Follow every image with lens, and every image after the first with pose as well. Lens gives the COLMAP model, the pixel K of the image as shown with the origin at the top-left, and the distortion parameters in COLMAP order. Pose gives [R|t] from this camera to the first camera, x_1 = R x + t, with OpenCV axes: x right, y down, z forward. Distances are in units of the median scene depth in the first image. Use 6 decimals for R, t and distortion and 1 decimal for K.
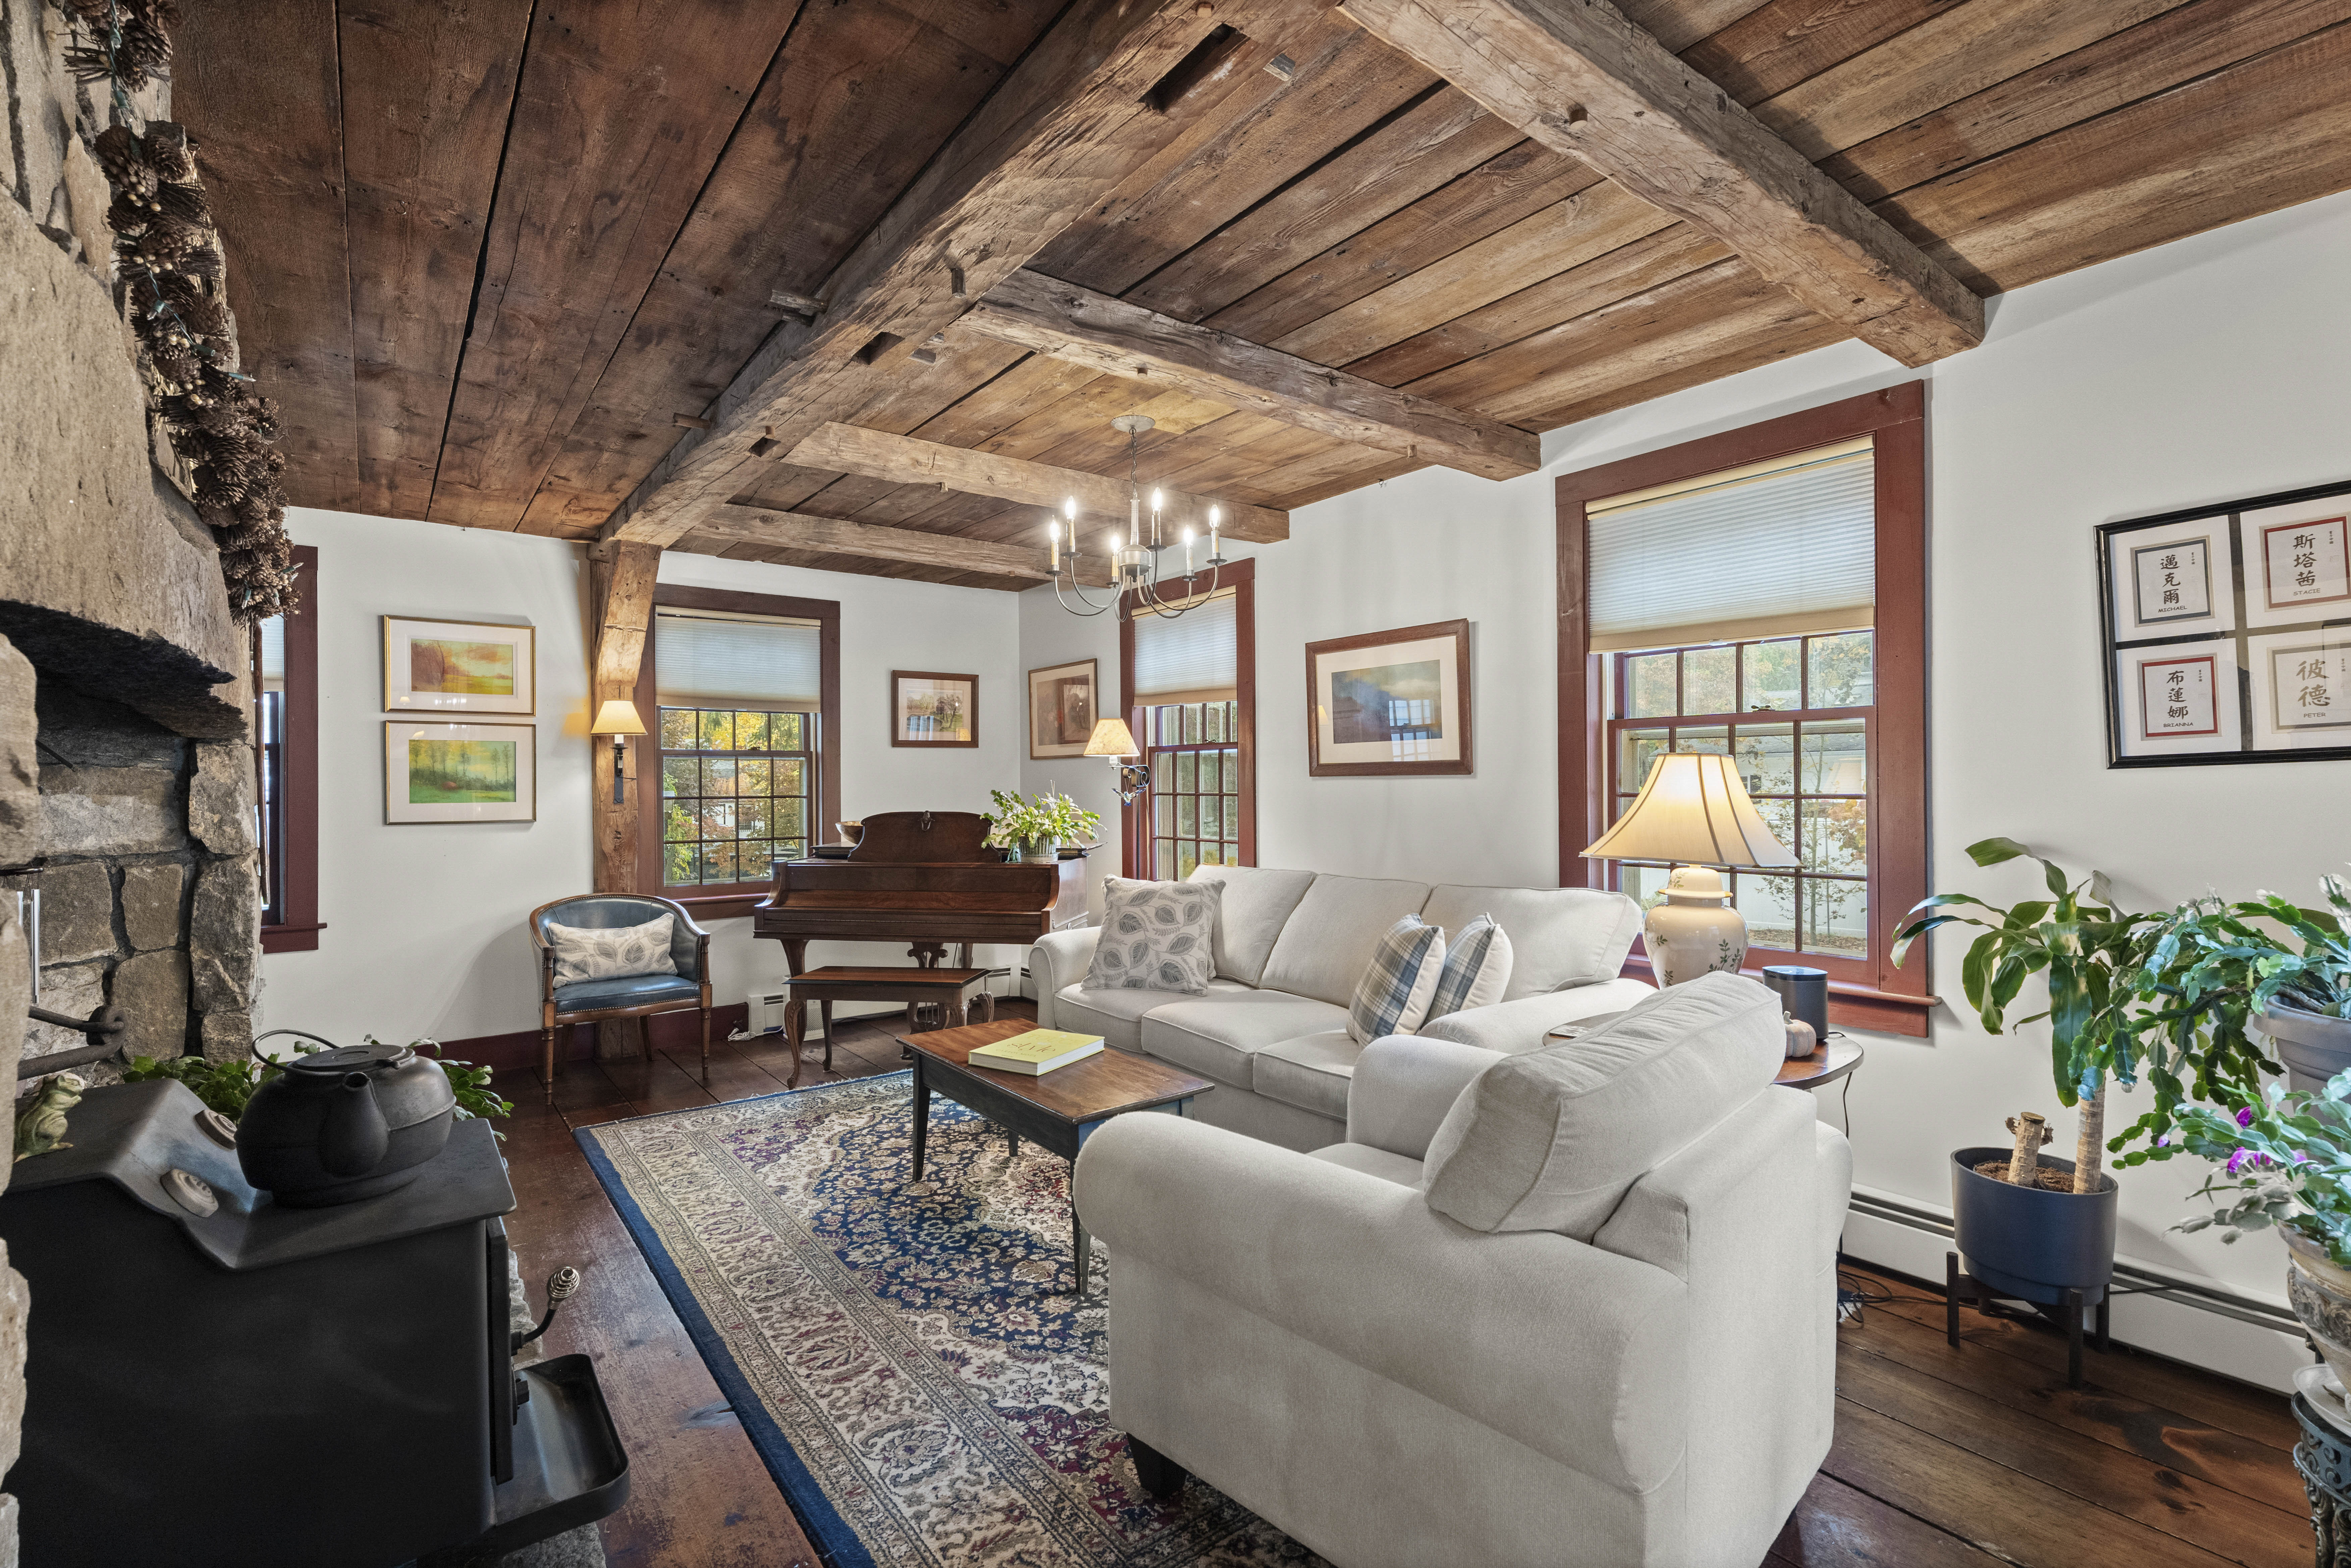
lens RADIAL K [[1049.2, 0, 1171.8], [0, 1049.2, 784.8], [0, 0, 1]] dist [-0.002346, 0.000011]
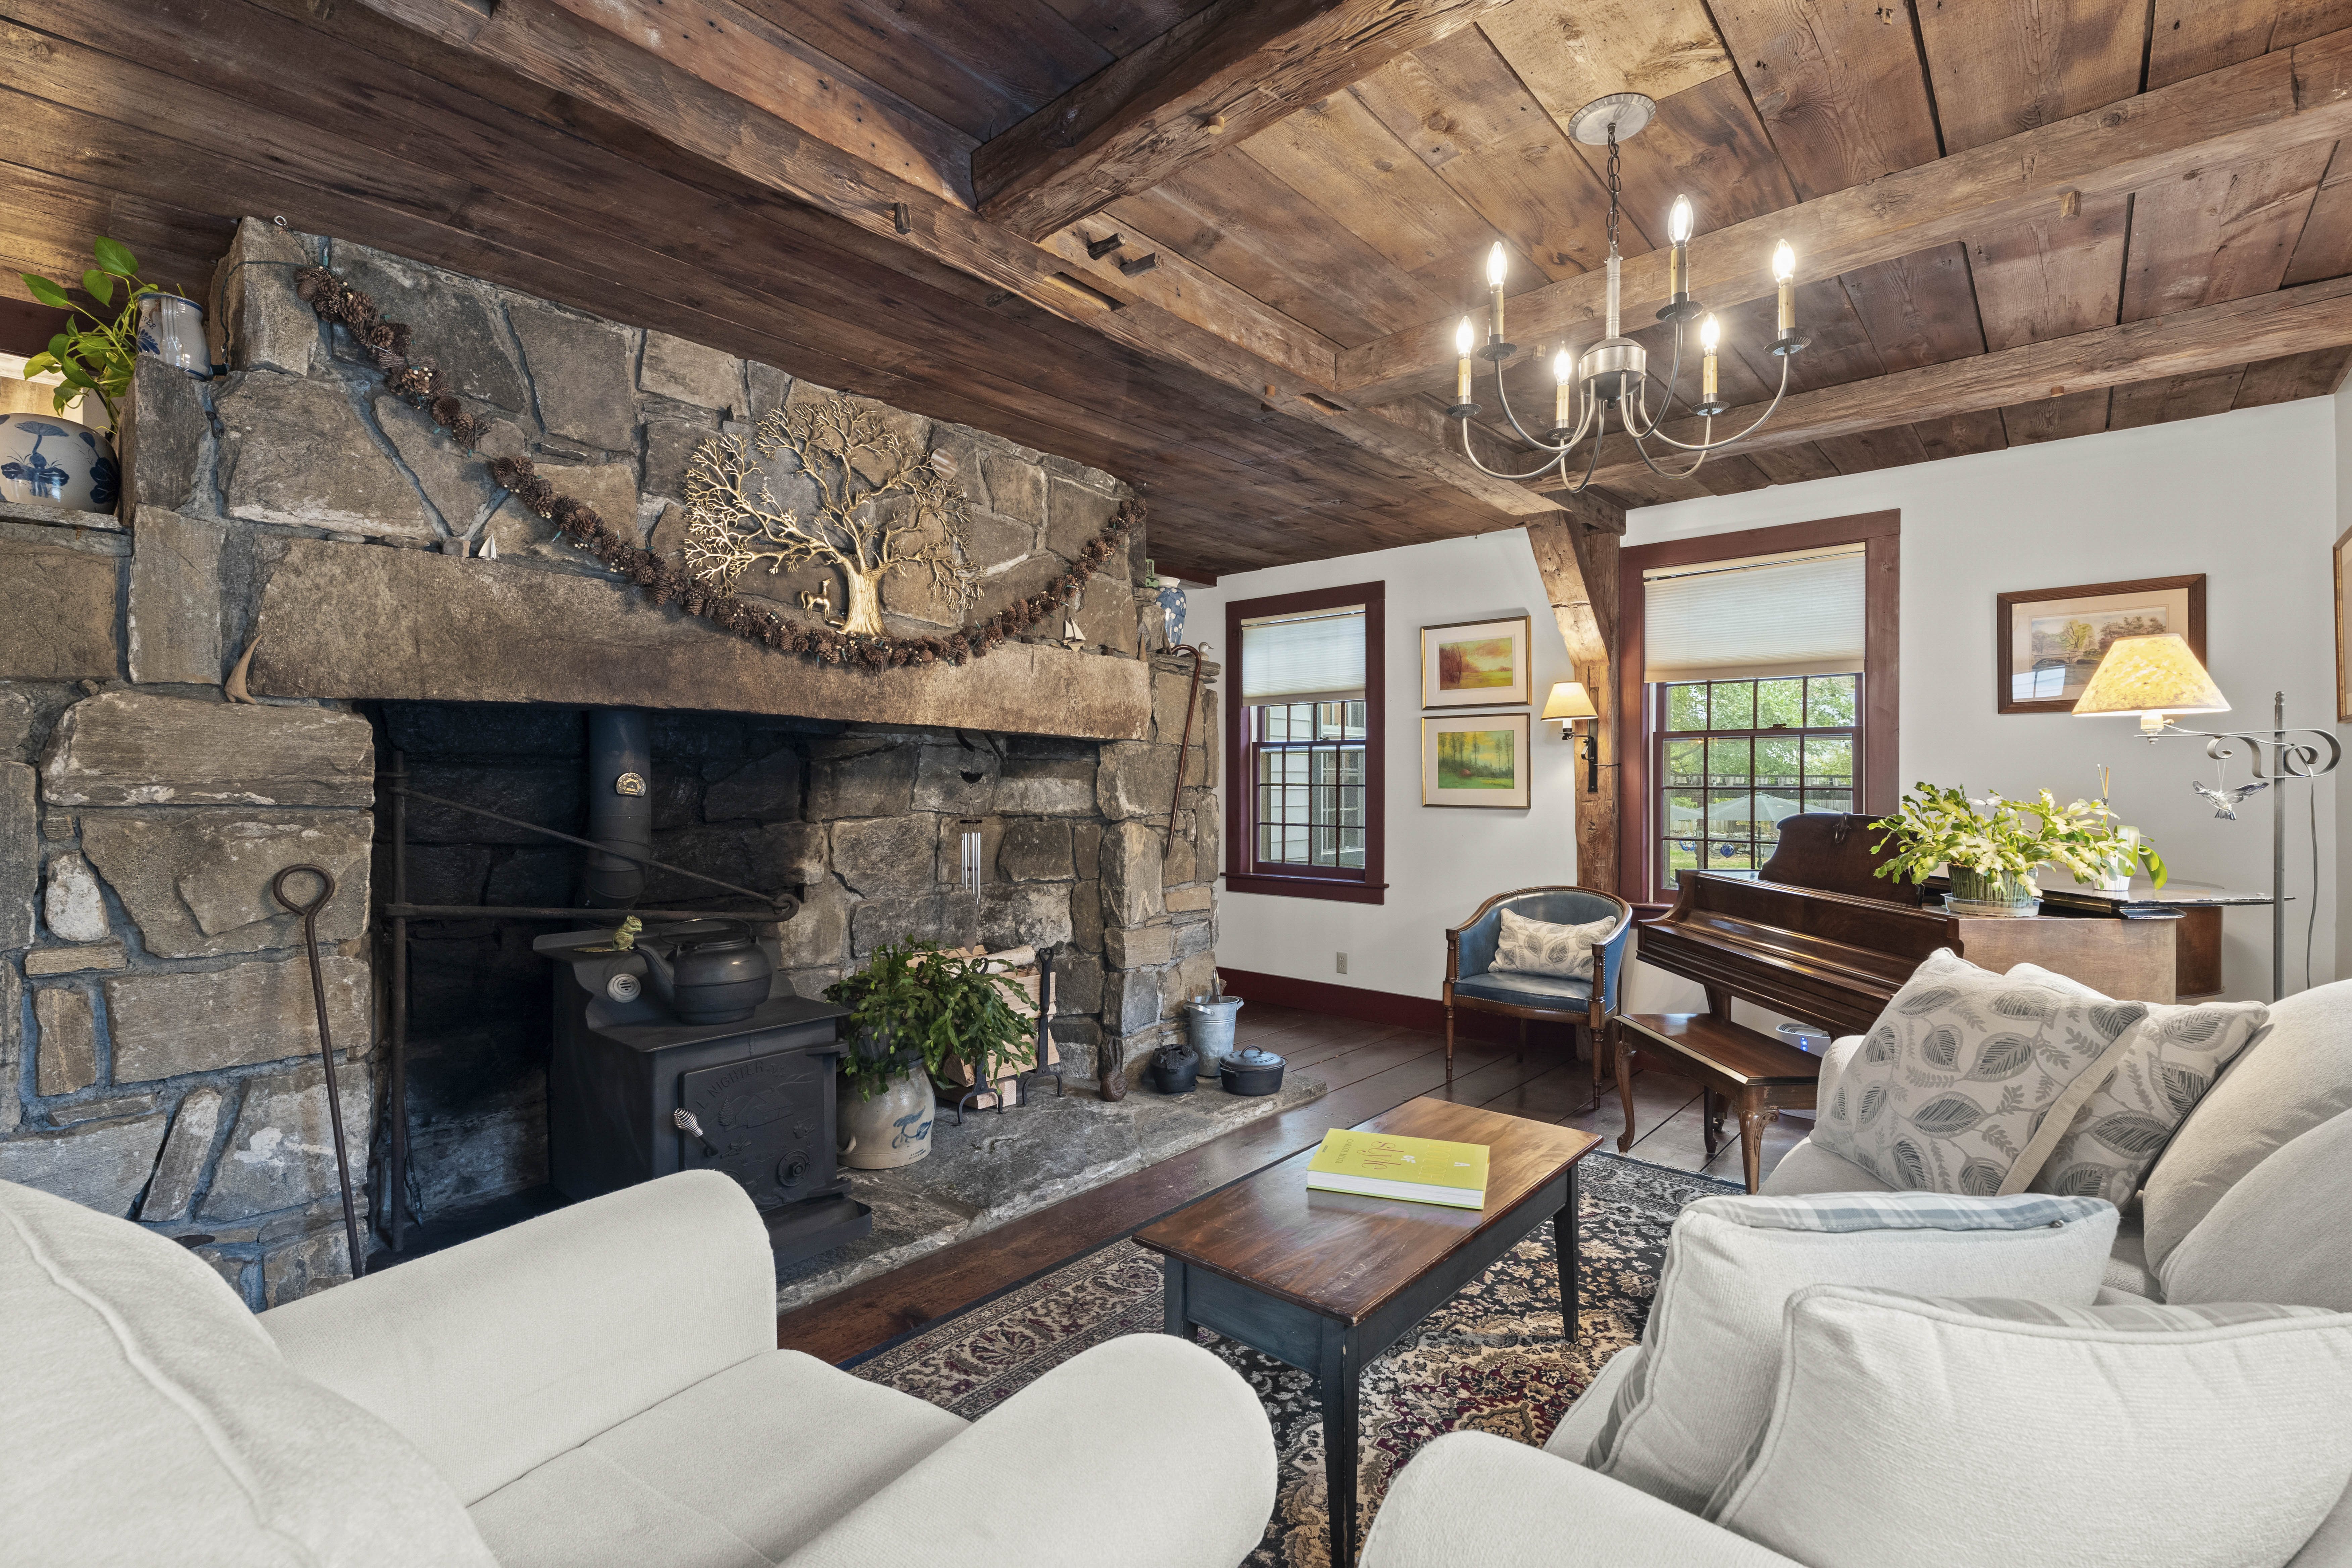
lens RADIAL K [[1049.7, 0, 1174.8], [0, 1049.7, 781.8], [0, 0, 1]] dist [-0.002346, 0.000011]
pose [[0.192737, 0.008835, -0.981211, 0.417617], [-0.000614, 0.999960, 0.008883, 0.000388], [0.981250, -0.001109, 0.192734, 0.601421]]
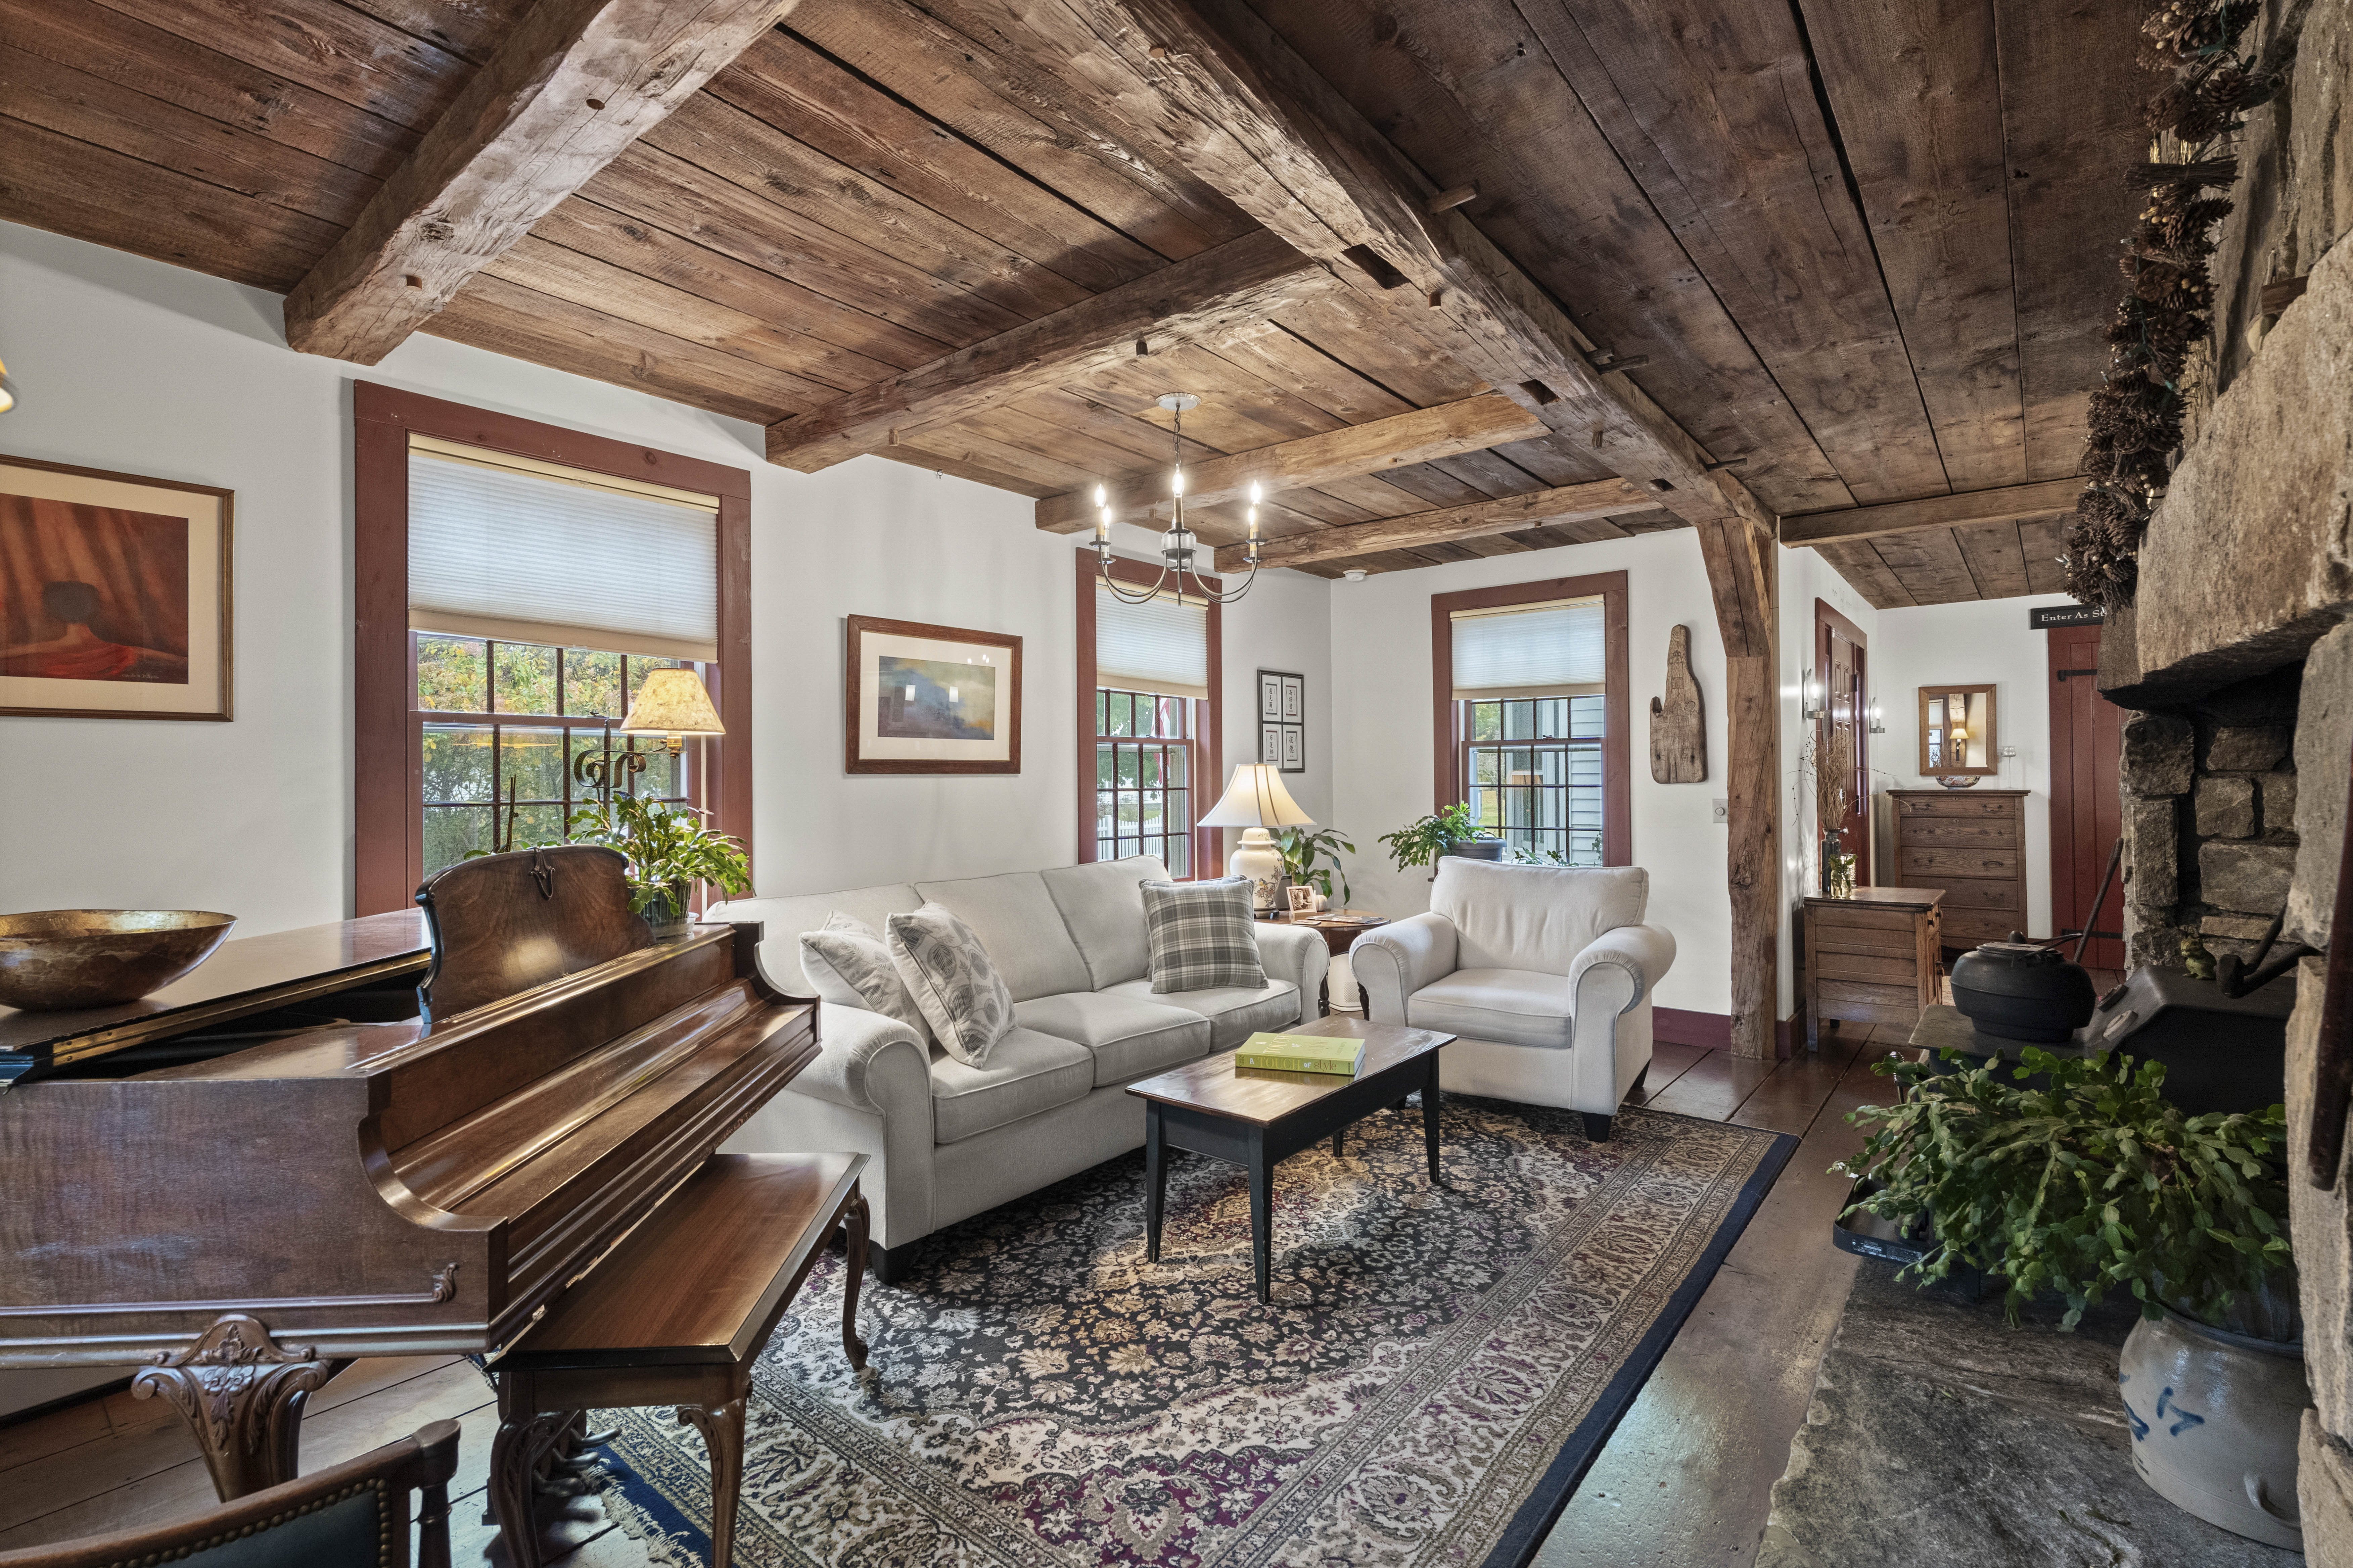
lens RADIAL K [[1050.1, 0, 1170.0], [0, 1050.1, 771.2], [0, 0, 1]] dist [-0.002346, 0.000011]
pose [[-0.223285, 0.016559, 0.974613, -0.864699], [0.012282, 0.999824, -0.014173, 0.005542], [-0.974676, 0.008805, -0.223449, 1.100297]]
